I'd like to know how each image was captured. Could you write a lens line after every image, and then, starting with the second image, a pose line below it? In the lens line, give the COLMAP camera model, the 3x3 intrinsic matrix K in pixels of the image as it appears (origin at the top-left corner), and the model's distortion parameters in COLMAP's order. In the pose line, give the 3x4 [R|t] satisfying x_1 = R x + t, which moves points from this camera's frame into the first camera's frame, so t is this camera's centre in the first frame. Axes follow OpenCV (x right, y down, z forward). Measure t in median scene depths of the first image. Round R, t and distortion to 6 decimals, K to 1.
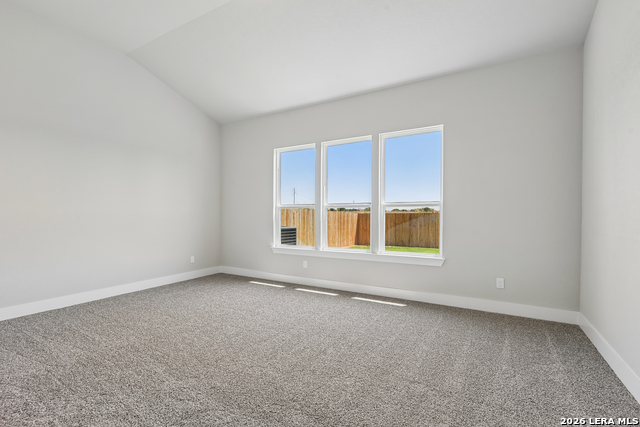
lens RADIAL K [[289.2, 0, 317.9], [0, 289.2, 210.3], [0, 0, 1]] dist [0.013514, -0.000134]
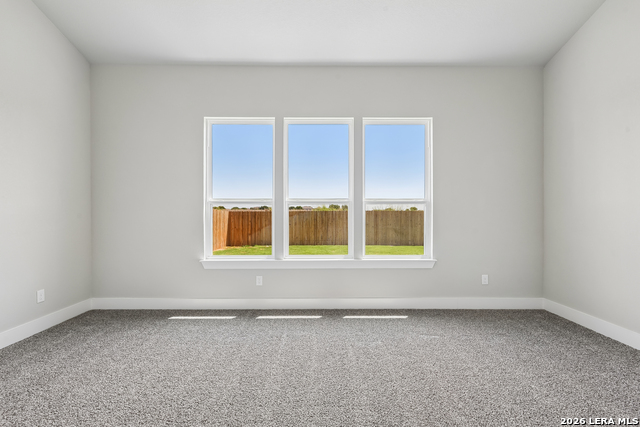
lens RADIAL K [[289.2, 0, 317.9], [0, 289.2, 210.3], [0, 0, 1]] dist [0.013514, -0.000134]
pose [[0.861388, 0.004829, 0.507924, -0.318837], [-0.008862, 0.999945, 0.005523, 0.002729], [-0.507870, -0.009259, 0.861384, 0.322084]]
